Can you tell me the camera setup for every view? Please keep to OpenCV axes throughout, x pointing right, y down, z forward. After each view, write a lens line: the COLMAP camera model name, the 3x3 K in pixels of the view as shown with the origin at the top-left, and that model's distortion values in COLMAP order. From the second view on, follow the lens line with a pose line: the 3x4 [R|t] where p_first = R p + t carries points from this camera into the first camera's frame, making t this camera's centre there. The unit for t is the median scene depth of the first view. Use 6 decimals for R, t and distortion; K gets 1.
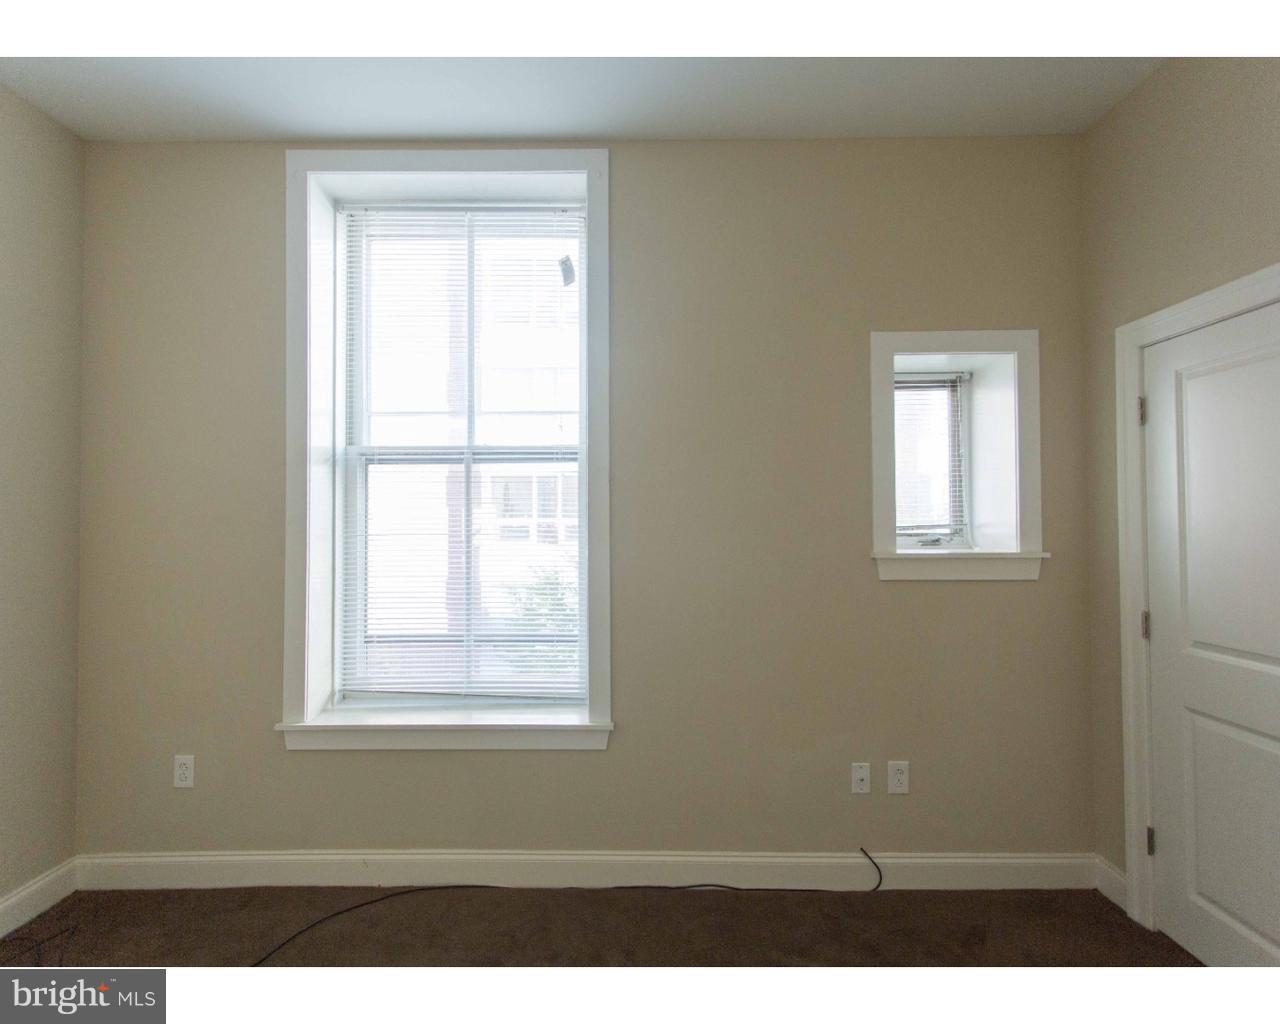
lens RADIAL K [[642.3, 0, 634.7], [0, 642.3, 515.9], [0, 0, 1]] dist [0.001111, 0.000110]
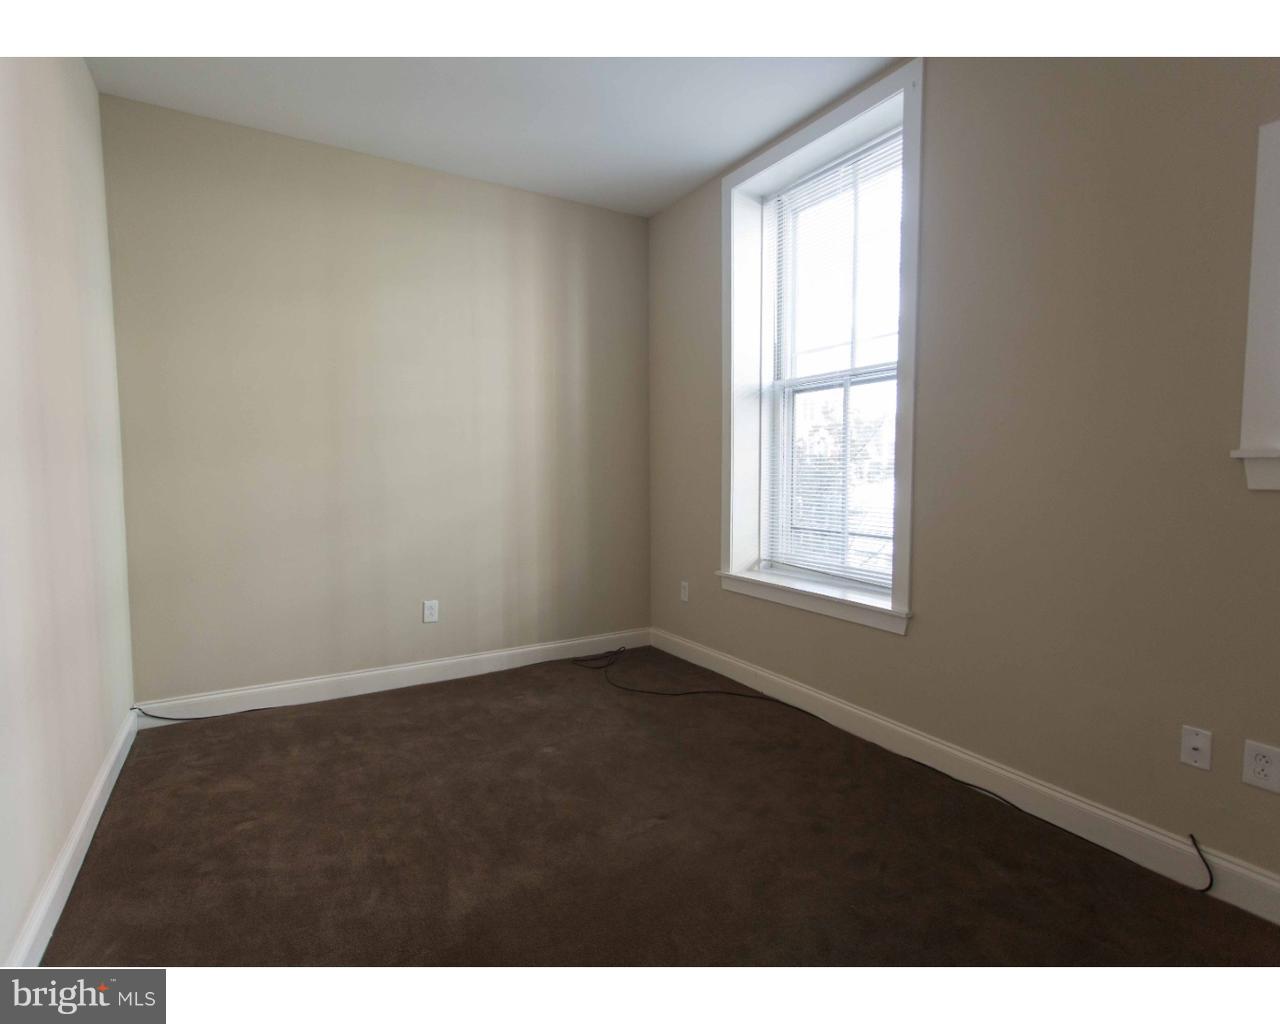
lens RADIAL K [[653.8, 0, 634.9], [0, 653.8, 508.3], [0, 0, 1]] dist [-0.000744, 0.000224]
pose [[0.500028, 0.051737, -0.864463, 0.667187], [0.034325, 0.996245, 0.079479, 0.040744], [0.865329, -0.069415, 0.496374, 0.058322]]
